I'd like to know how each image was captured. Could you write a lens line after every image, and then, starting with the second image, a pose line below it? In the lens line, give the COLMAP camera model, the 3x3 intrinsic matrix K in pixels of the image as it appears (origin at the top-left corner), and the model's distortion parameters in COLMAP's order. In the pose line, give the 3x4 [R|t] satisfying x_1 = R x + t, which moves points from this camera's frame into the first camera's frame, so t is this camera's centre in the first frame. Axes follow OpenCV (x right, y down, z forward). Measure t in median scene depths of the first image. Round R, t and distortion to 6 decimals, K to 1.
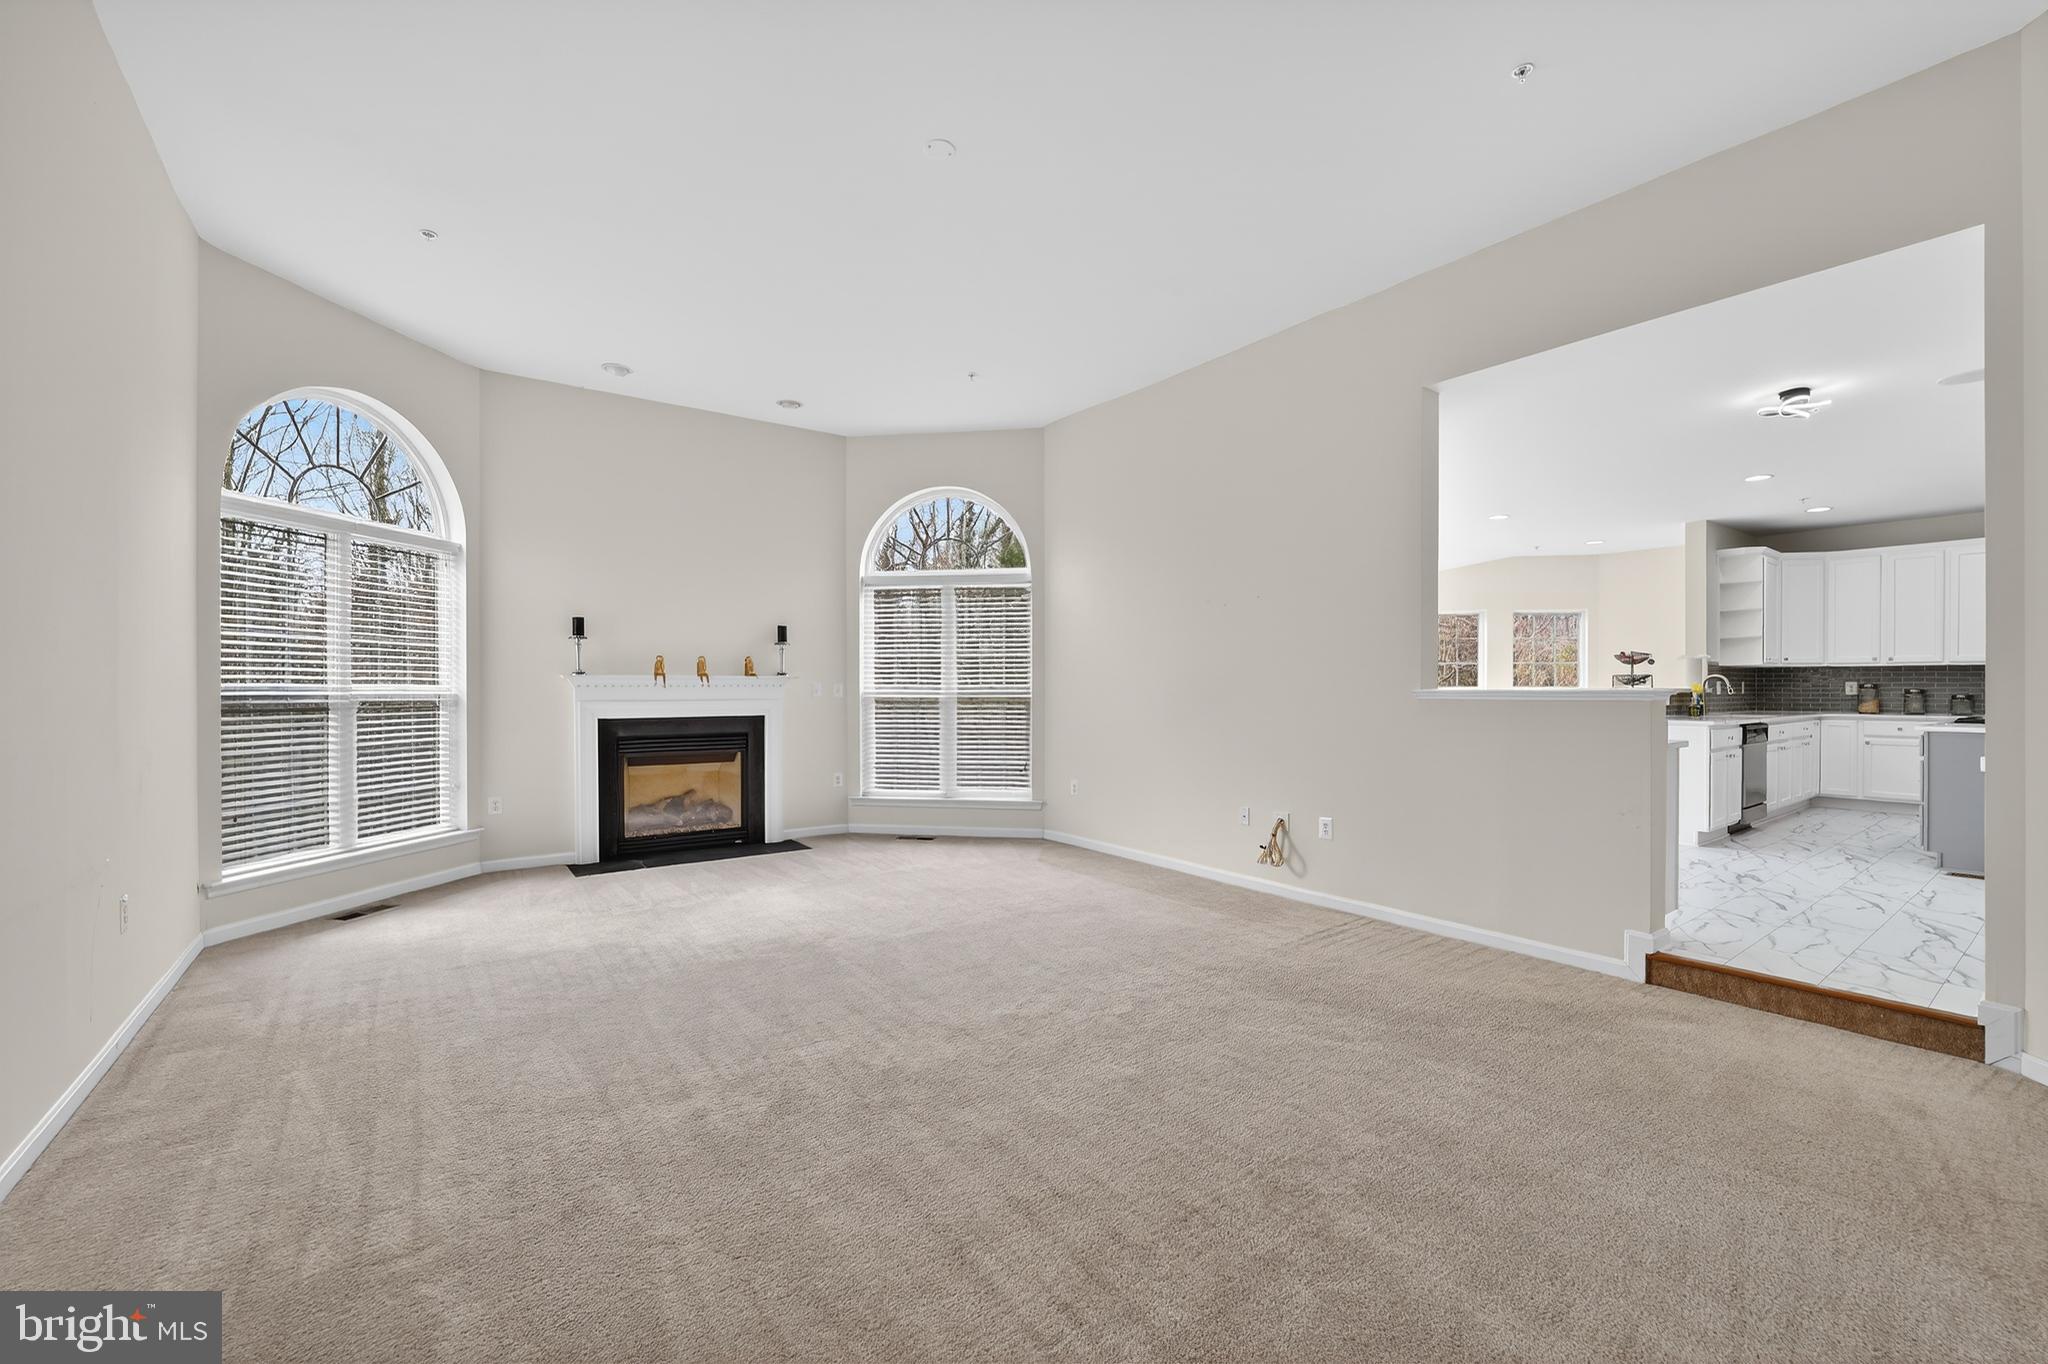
lens RADIAL K [[837.9, 0, 1024.0], [0, 837.9, 682.0], [0, 0, 1]] dist [-0.019146, -0.000016]
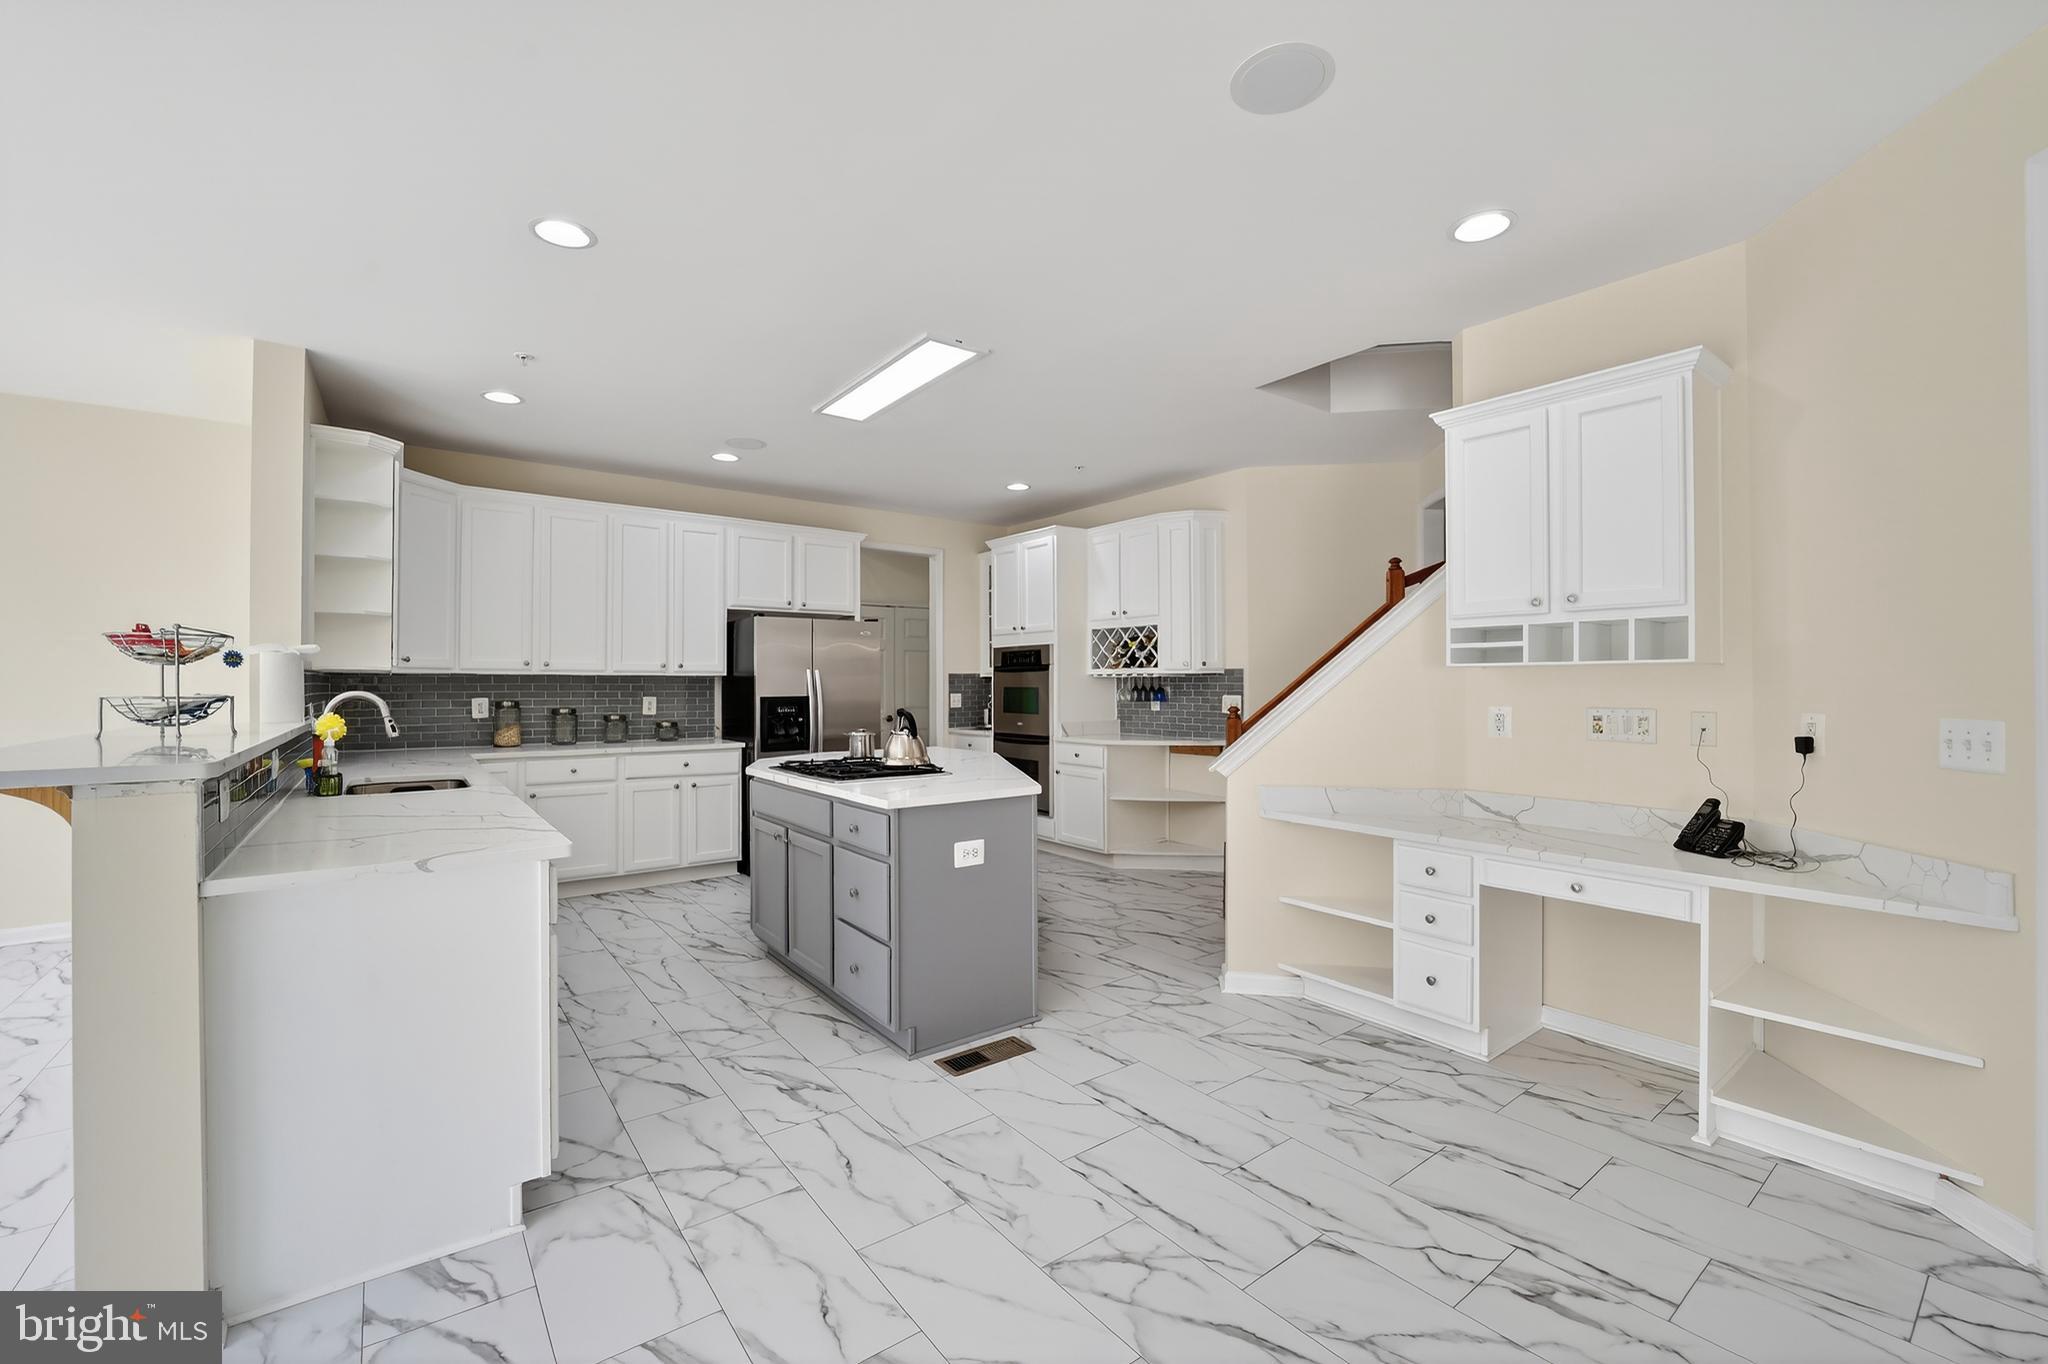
lens RADIAL K [[837.9, 0, 1024.0], [0, 837.9, 682.0], [0, 0, 1]] dist [-0.019146, -0.000016]
pose [[-0.012351, 0.001956, 0.999922, 0.371716], [-0.003880, 0.999990, -0.002004, -0.013739], [-0.999916, -0.003904, -0.012343, 0.613160]]
